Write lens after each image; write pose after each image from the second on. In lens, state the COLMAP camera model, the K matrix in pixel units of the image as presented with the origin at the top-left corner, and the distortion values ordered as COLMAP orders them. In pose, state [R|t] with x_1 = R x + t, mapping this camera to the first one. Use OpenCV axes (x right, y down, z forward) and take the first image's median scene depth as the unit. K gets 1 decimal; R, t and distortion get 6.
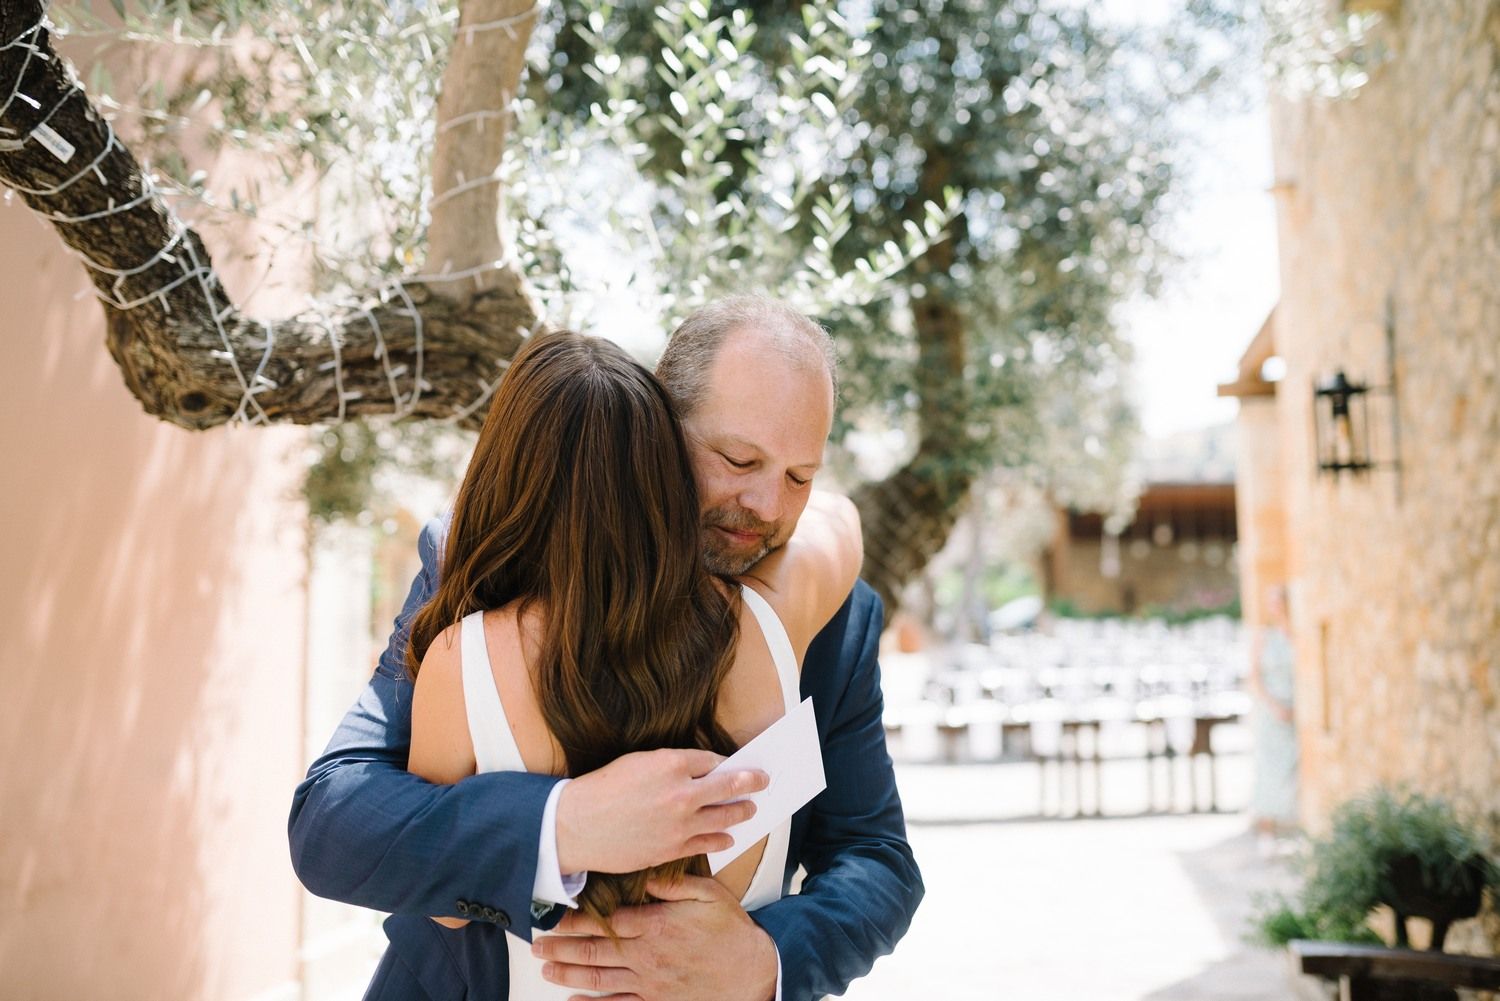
lens RADIAL K [[1508.5, 0, 749.0], [0, 1508.5, 501.5], [0, 0, 1]] dist [-0.008135, 0.000000]
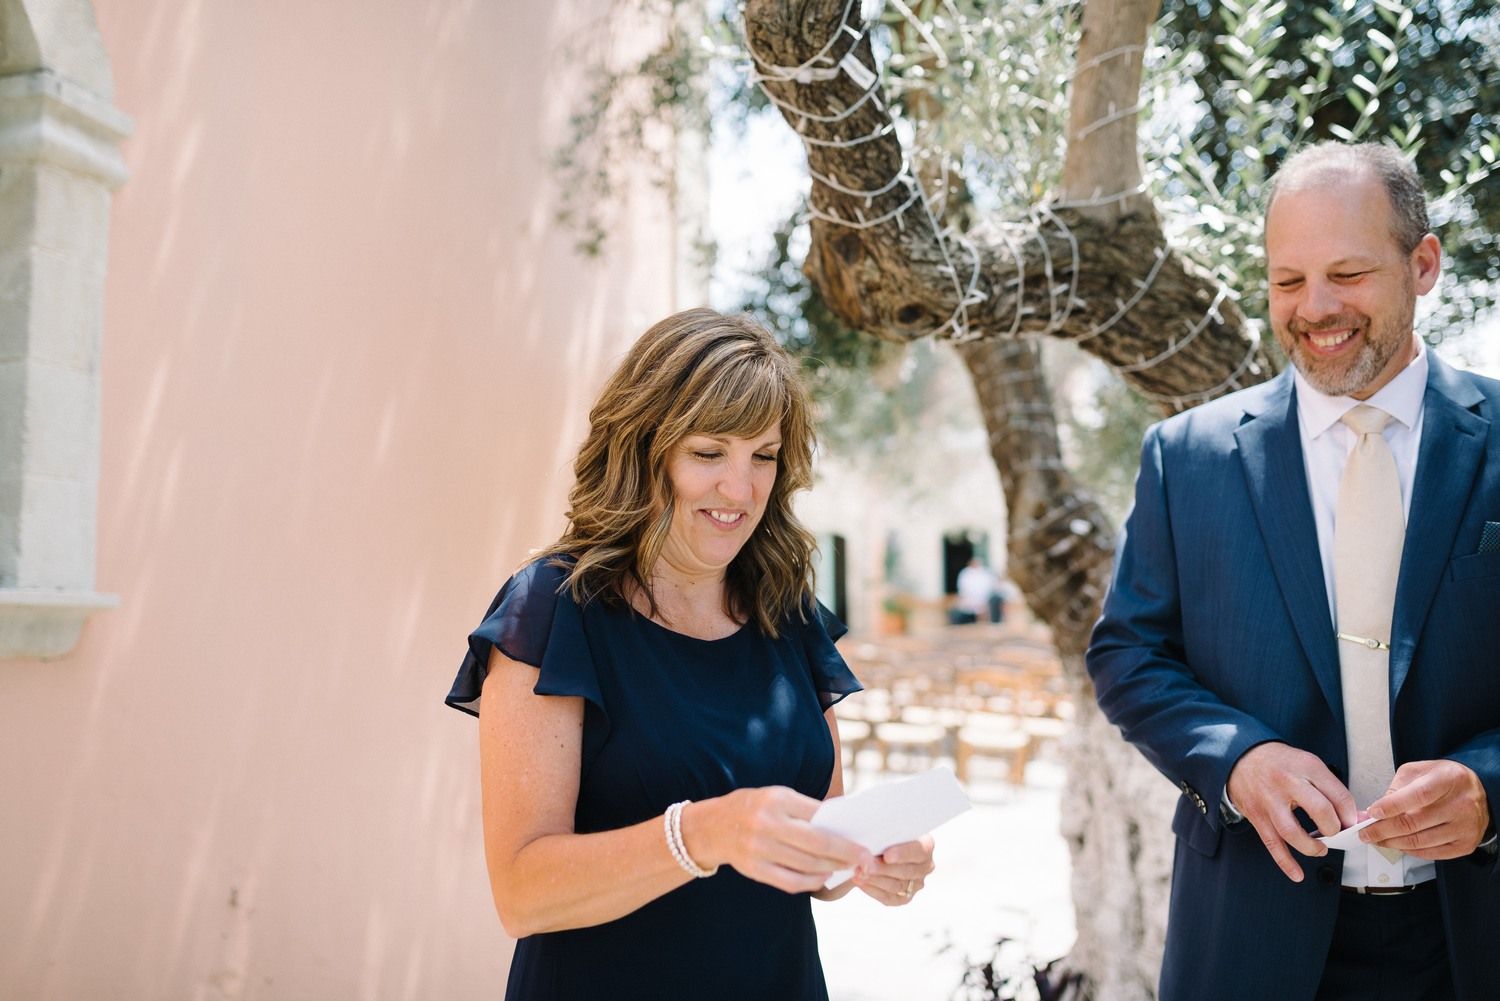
lens RADIAL K [[1508.5, 0, 750.5], [0, 1508.5, 499.6], [0, 0, 1]] dist [-0.008135, 0.000000]
pose [[0.993781, -0.005286, -0.111225, -0.348023], [0.005435, 0.999985, 0.001040, 0.064561], [0.111218, -0.001638, 0.993795, -0.099623]]
